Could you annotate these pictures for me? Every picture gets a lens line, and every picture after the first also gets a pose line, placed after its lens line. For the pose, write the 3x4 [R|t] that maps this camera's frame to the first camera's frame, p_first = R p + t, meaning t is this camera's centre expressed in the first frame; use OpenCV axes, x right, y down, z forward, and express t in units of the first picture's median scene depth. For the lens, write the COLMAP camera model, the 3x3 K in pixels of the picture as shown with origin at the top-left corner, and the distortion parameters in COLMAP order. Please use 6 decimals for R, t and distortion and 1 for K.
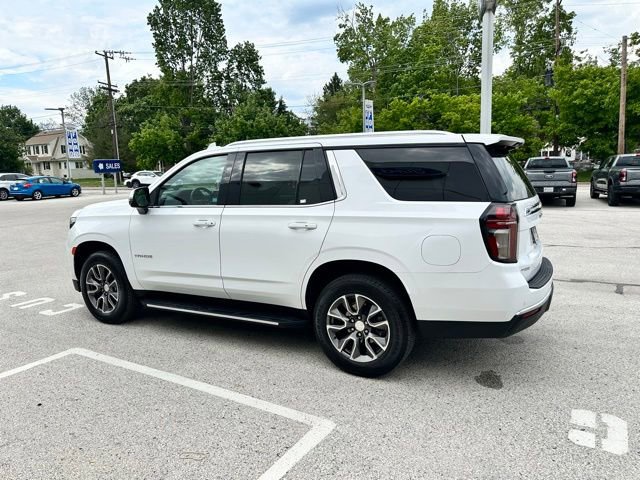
lens RADIAL K [[451.5, 0, 321.4], [0, 451.5, 240.7], [0, 0, 1]] dist [0.040172, -0.053814]
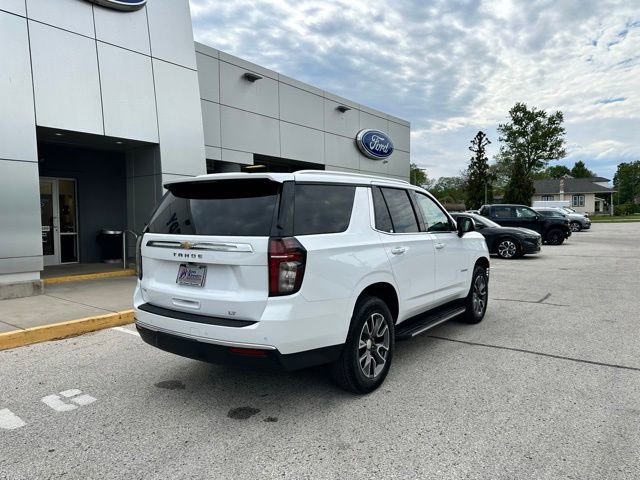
lens RADIAL K [[462.3, 0, 321.4], [0, 462.3, 234.5], [0, 0, 1]] dist [0.010715, -0.008512]
pose [[-0.131567, 0.067720, -0.988991, 1.226469], [-0.141834, 0.986113, 0.086391, -0.193265], [0.981108, 0.151639, -0.120135, 1.220745]]
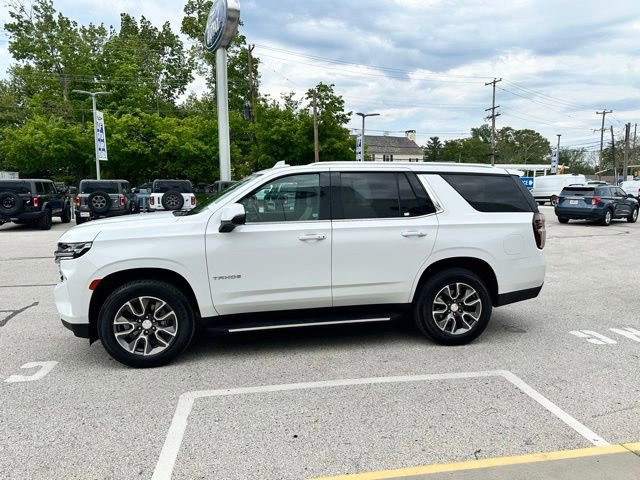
lens RADIAL K [[454.7, 0, 322.1], [0, 454.7, 238.2], [0, 0, 1]] dist [0.029298, -0.042642]
pose [[0.762699, -0.042547, 0.645353, -0.913772], [0.075970, 0.996820, -0.024064, -0.008971], [-0.642277, 0.067381, 0.763505, 0.185680]]
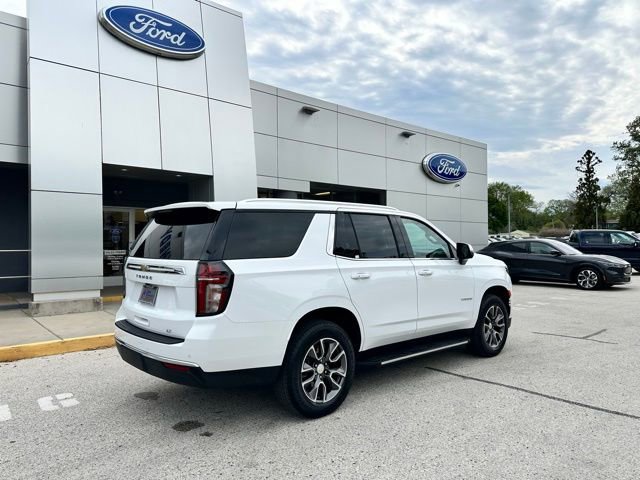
lens RADIAL K [[462.9, 0, 319.5], [0, 462.9, 237.0], [0, 0, 1]] dist [0.007196, -0.006512]
pose [[-0.340872, 0.018493, -0.939928, 1.185250], [-0.131162, 0.989093, 0.067027, -0.236925], [0.930915, 0.146130, -0.334728, 1.517068]]
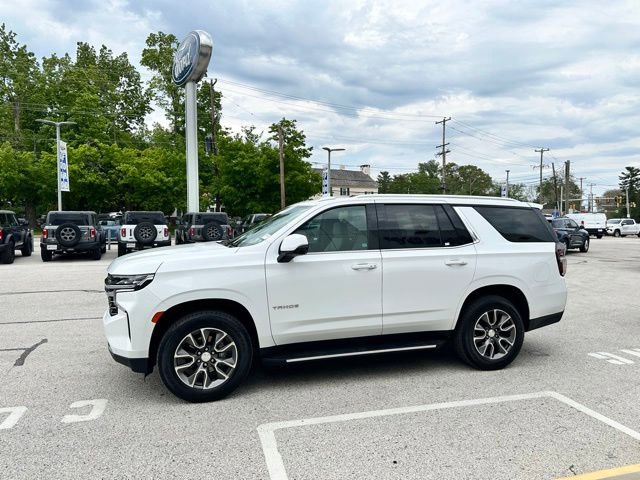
lens RADIAL K [[452.8, 0, 318.1], [0, 452.8, 243.8], [0, 0, 1]] dist [0.052796, -0.077304]
pose [[0.694882, -0.008380, 0.719075, -1.105385], [0.087873, 0.993428, -0.073339, -0.023041], [-0.713734, 0.114149, 0.691052, 0.327501]]
